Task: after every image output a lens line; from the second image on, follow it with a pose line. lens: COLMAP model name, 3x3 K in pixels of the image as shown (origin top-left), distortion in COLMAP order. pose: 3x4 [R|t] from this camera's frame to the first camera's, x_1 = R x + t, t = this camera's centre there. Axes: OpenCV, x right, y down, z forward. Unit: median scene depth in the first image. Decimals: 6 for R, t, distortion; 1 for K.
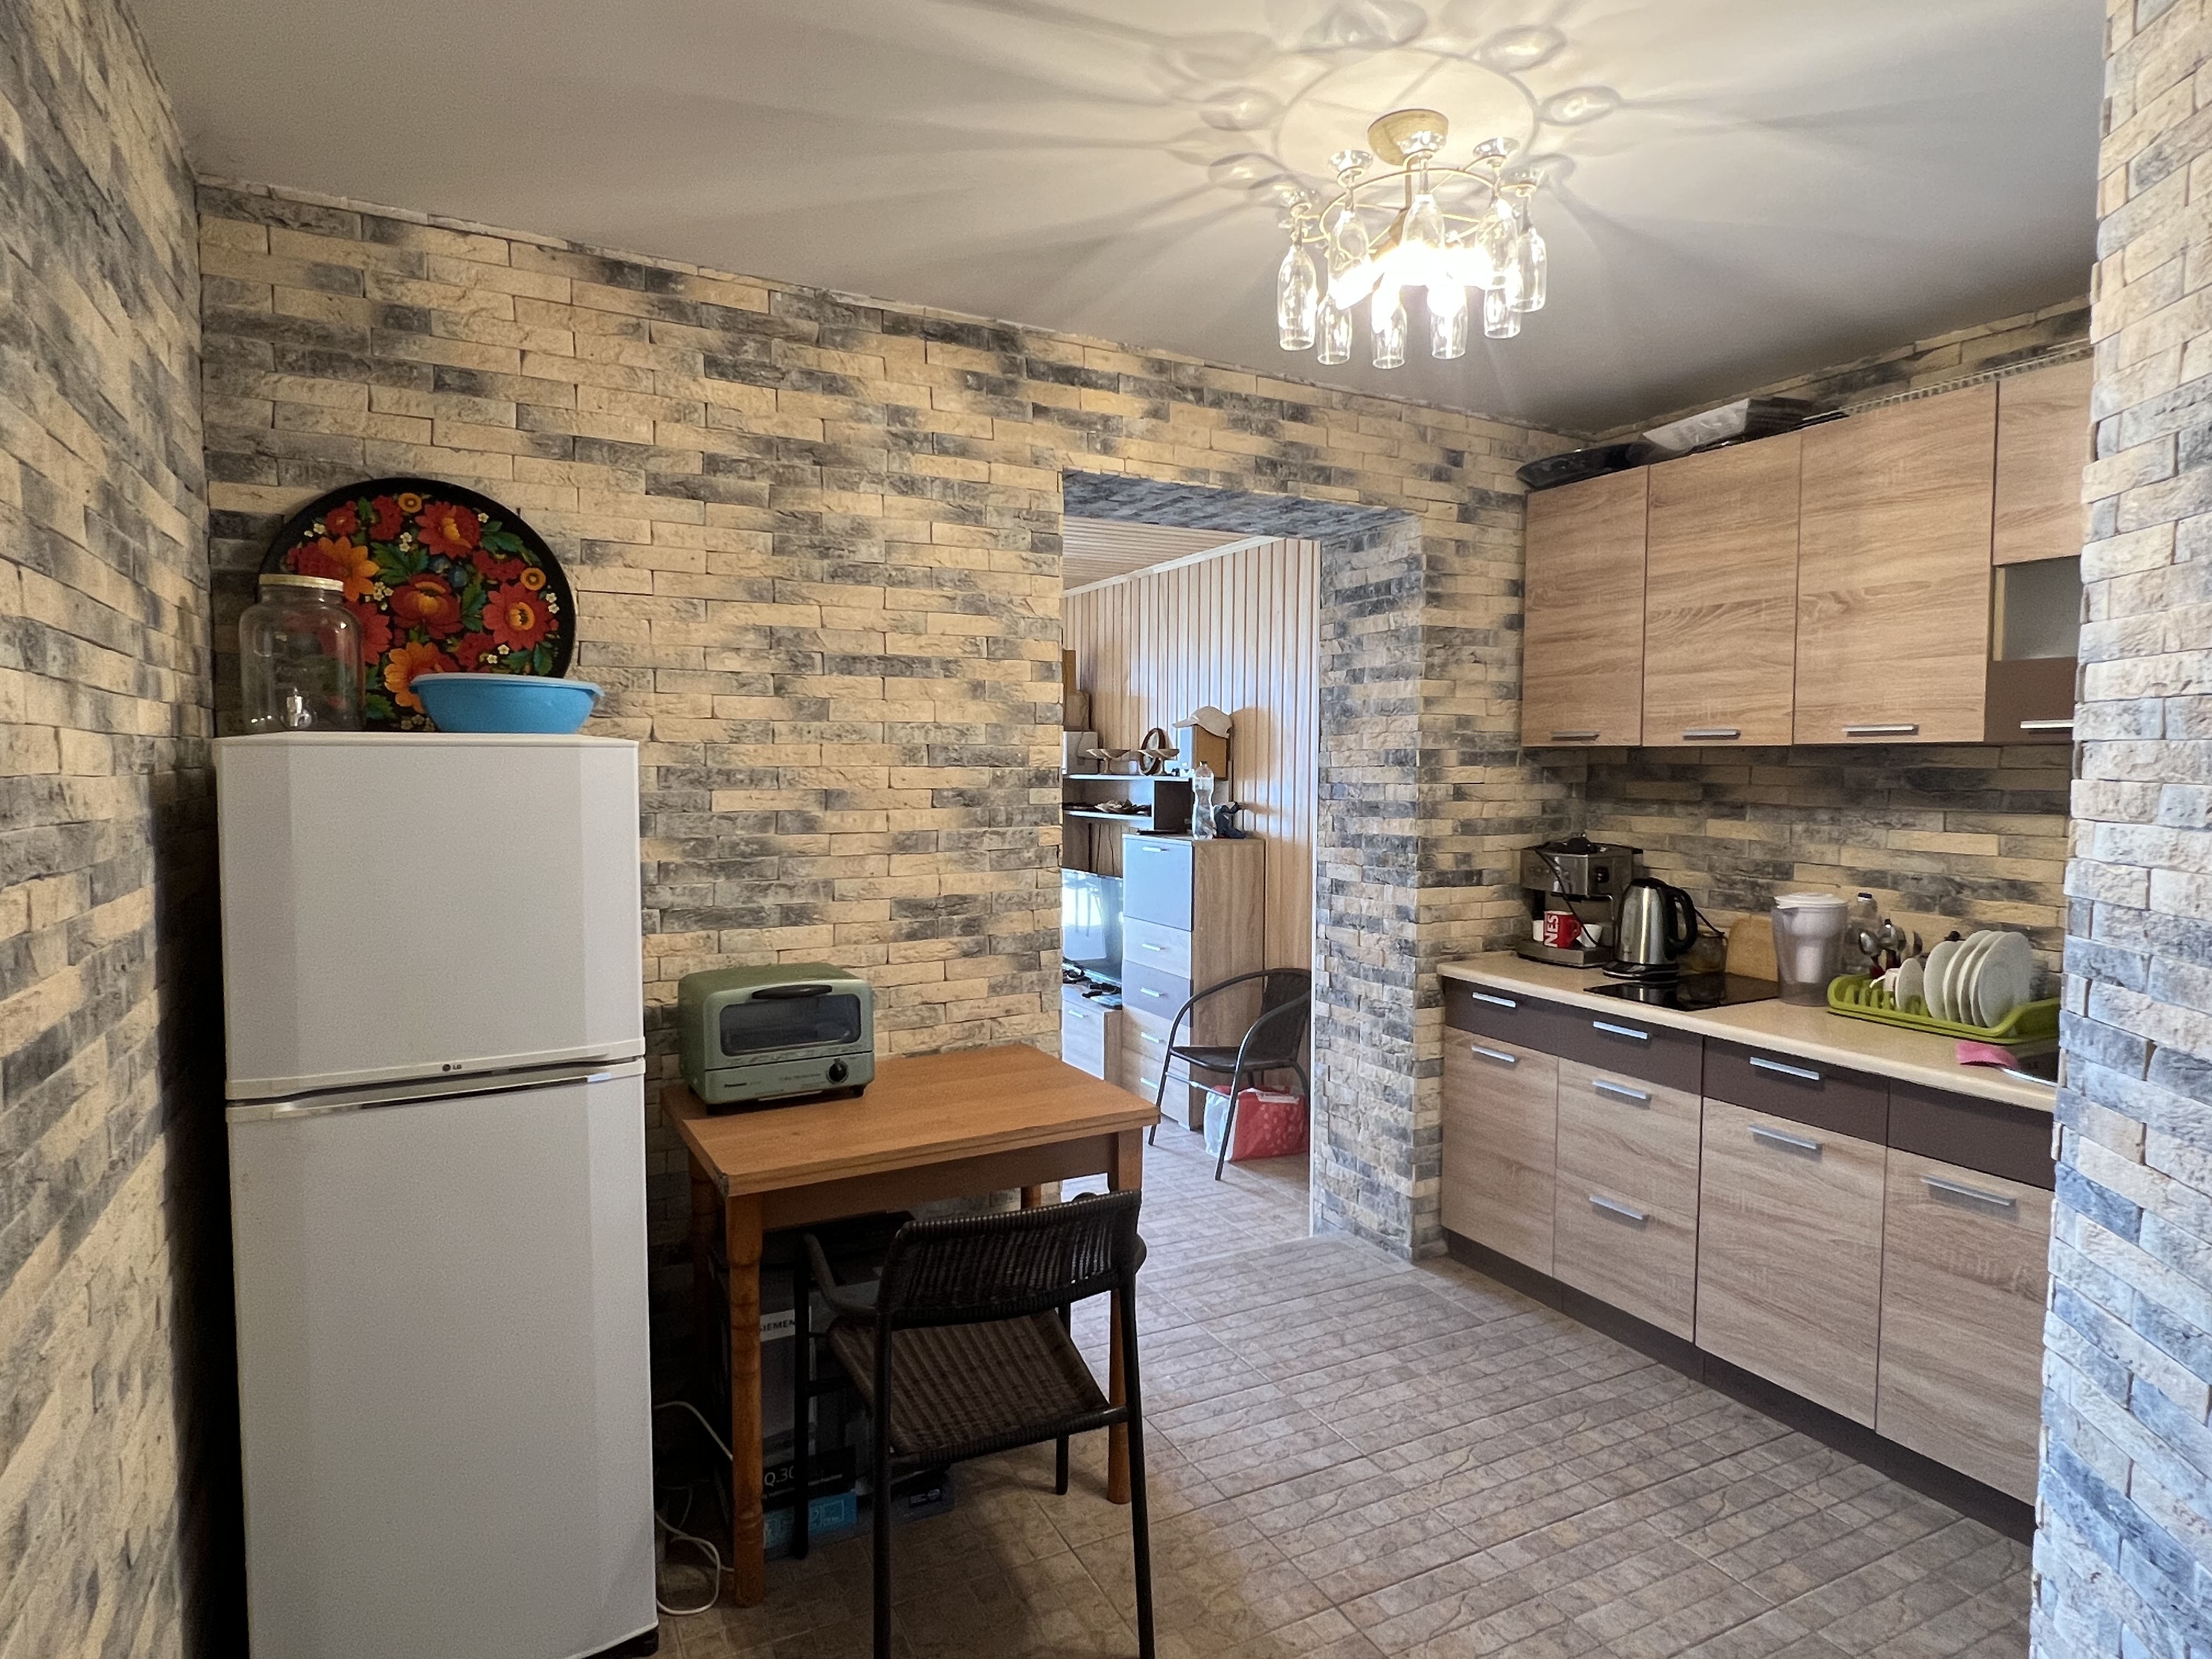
lens RADIAL K [[1251.8, 0, 1110.4], [0, 1251.8, 836.0], [0, 0, 1]] dist [-0.001137, 0.000655]
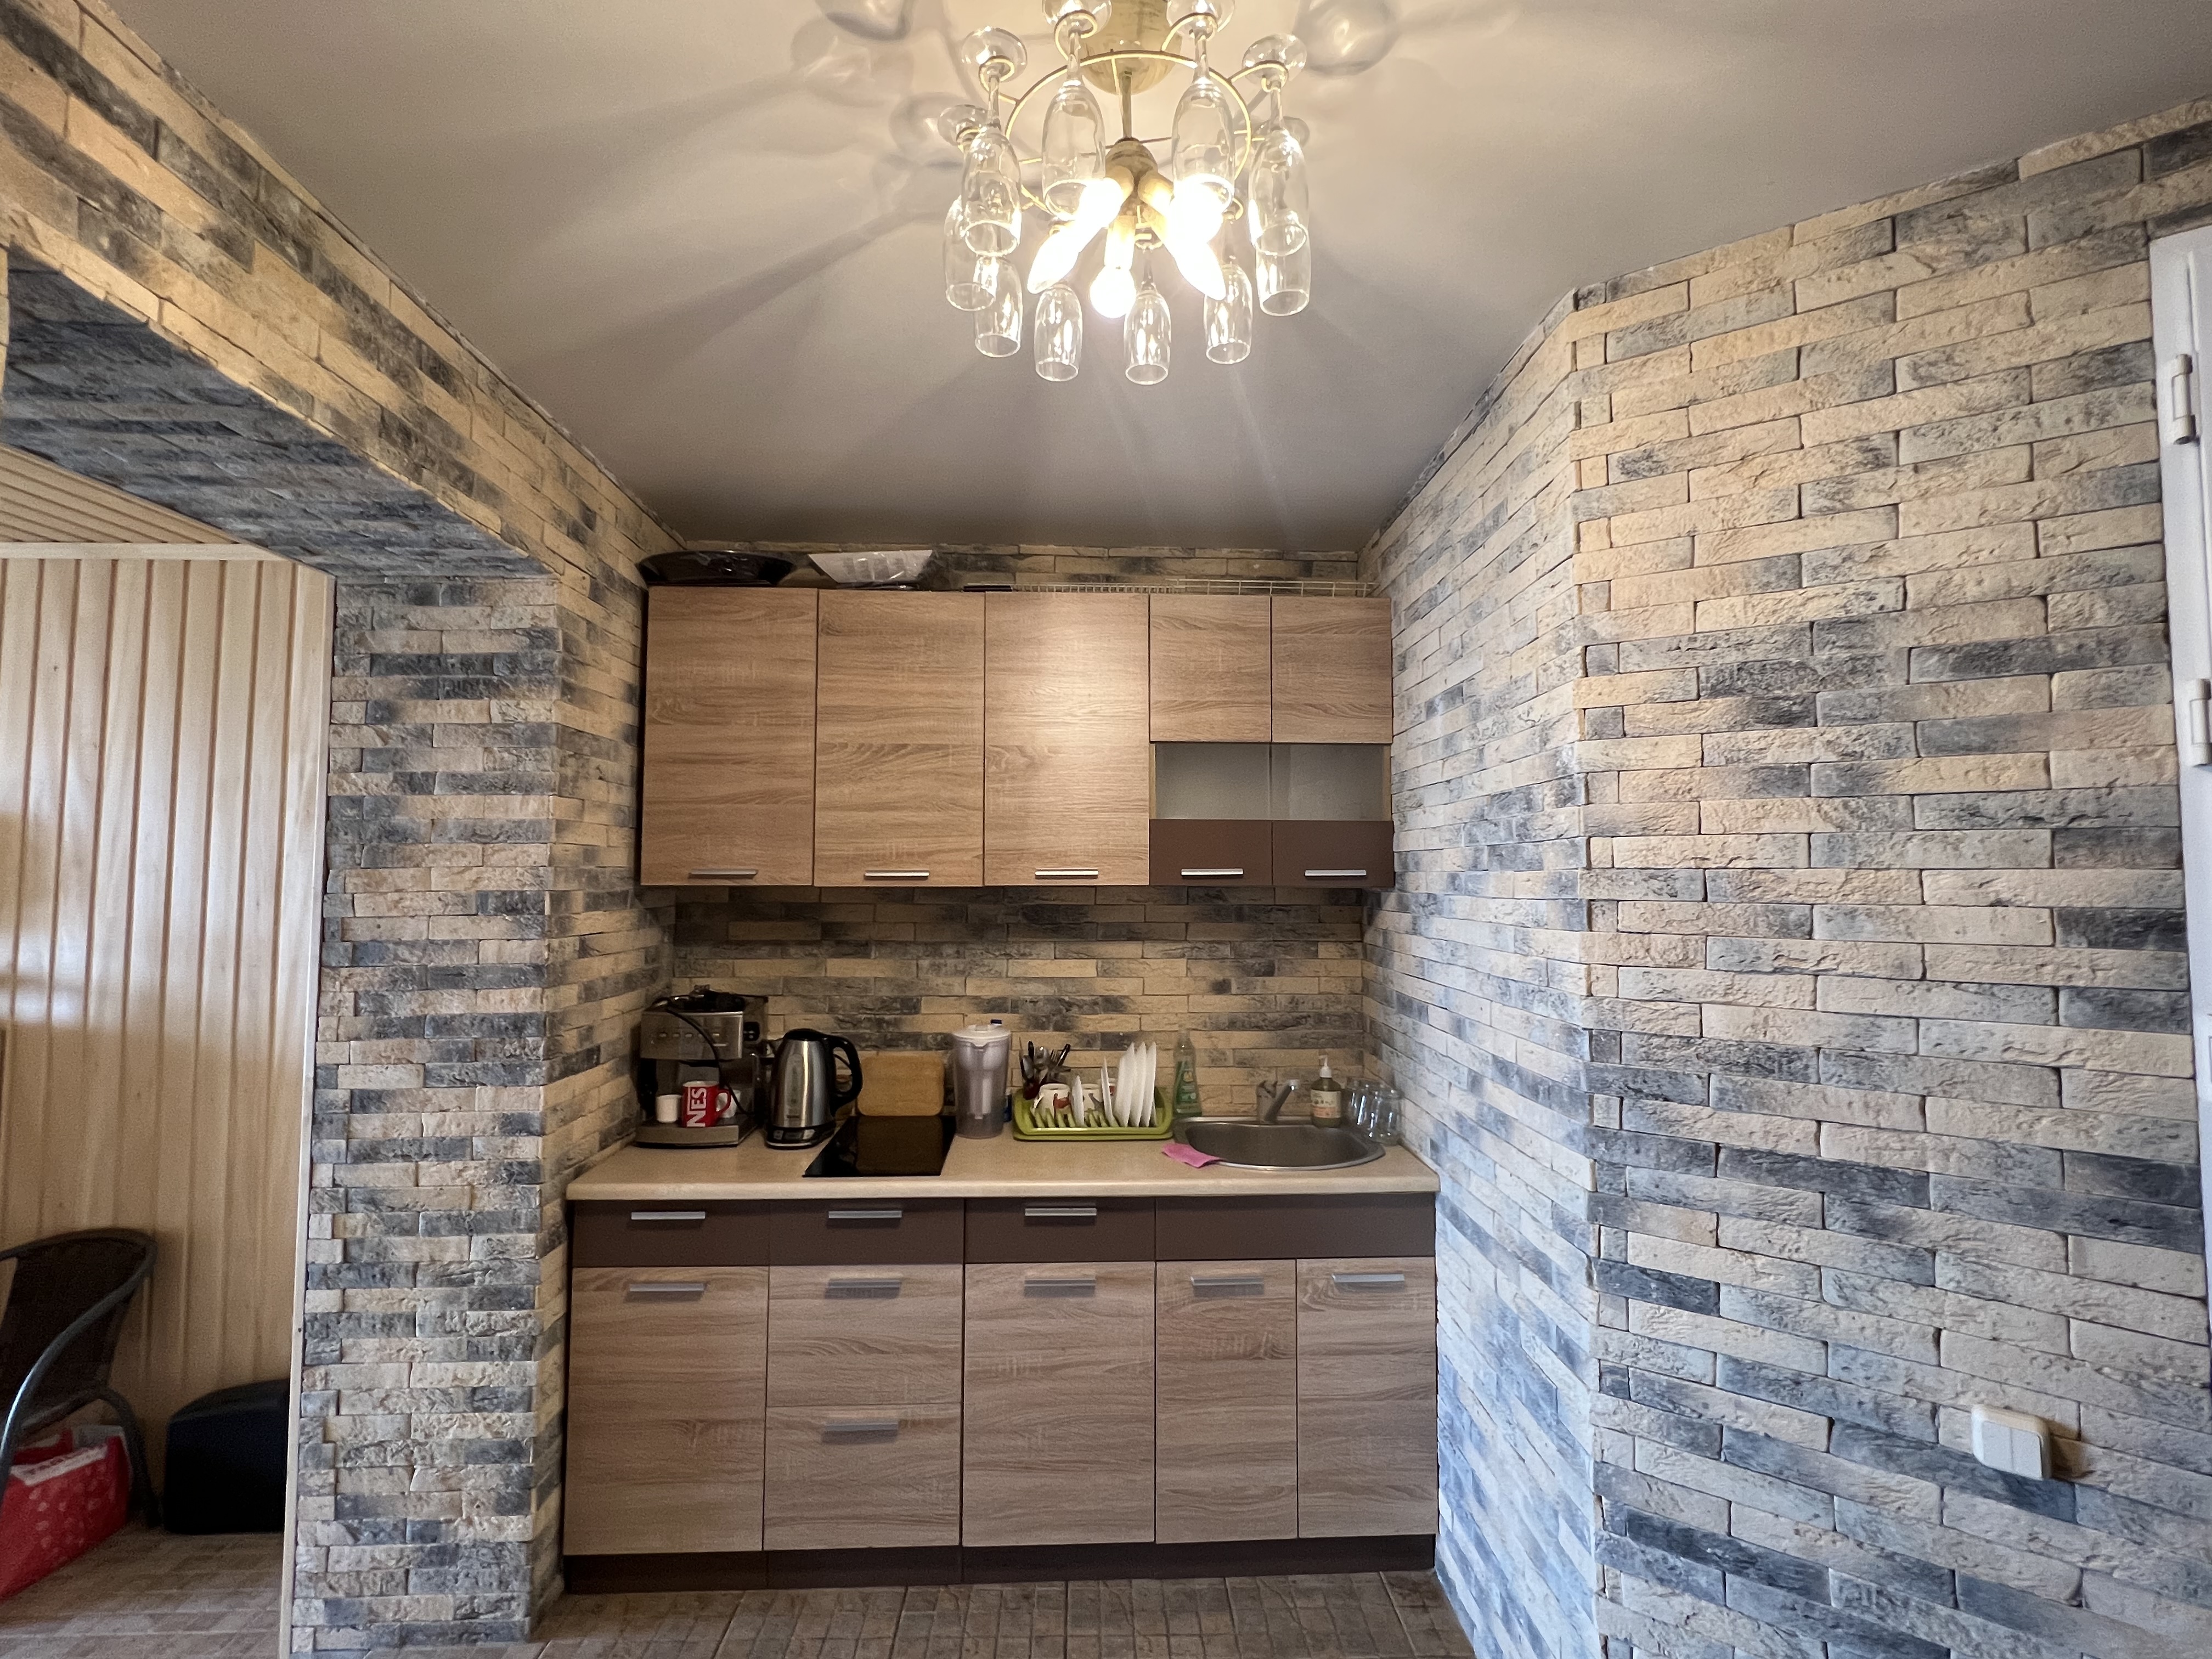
lens RADIAL K [[1018.7, 0, 1108.1], [0, 1018.7, 824.6], [0, 0, 1]] dist [-0.002456, 0.000911]
pose [[0.431907, 0.044972, 0.900796, -0.163496], [0.054801, 0.995602, -0.075981, -0.049899], [-0.900252, 0.082182, 0.427543, 0.499025]]
